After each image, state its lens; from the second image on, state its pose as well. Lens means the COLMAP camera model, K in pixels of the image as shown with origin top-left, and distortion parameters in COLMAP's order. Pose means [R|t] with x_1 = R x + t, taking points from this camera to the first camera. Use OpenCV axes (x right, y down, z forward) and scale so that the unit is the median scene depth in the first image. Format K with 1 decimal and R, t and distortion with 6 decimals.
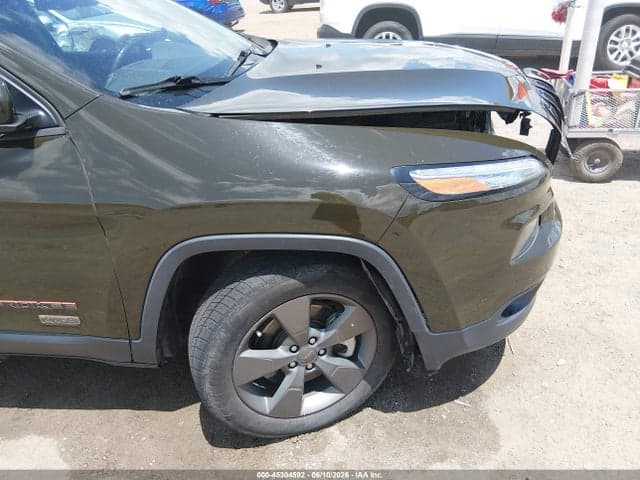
lens RADIAL K [[469.2, 0, 320.0], [0, 469.2, 240.0], [0, 0, 1]] dist [0.068519, -0.113442]
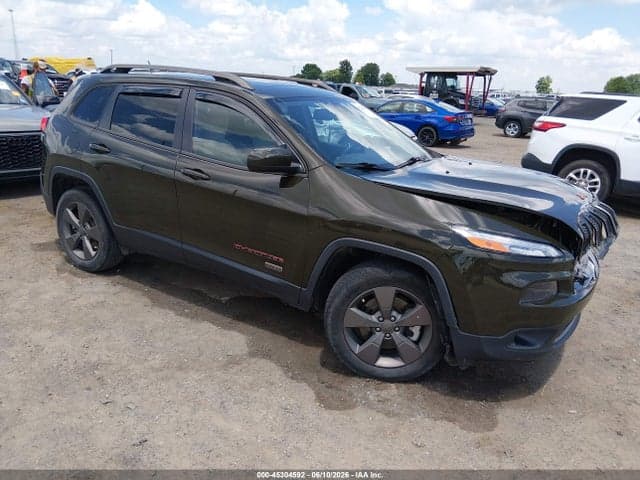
lens RADIAL K [[471.0, 0, 322.5], [0, 471.0, 241.5], [0, 0, 1]] dist [0.073033, -0.123824]
pose [[0.882861, 0.241127, -0.403007, 0.383048], [-0.318695, 0.937906, -0.136992, 0.268521], [0.344950, 0.249381, 0.904886, -0.706590]]
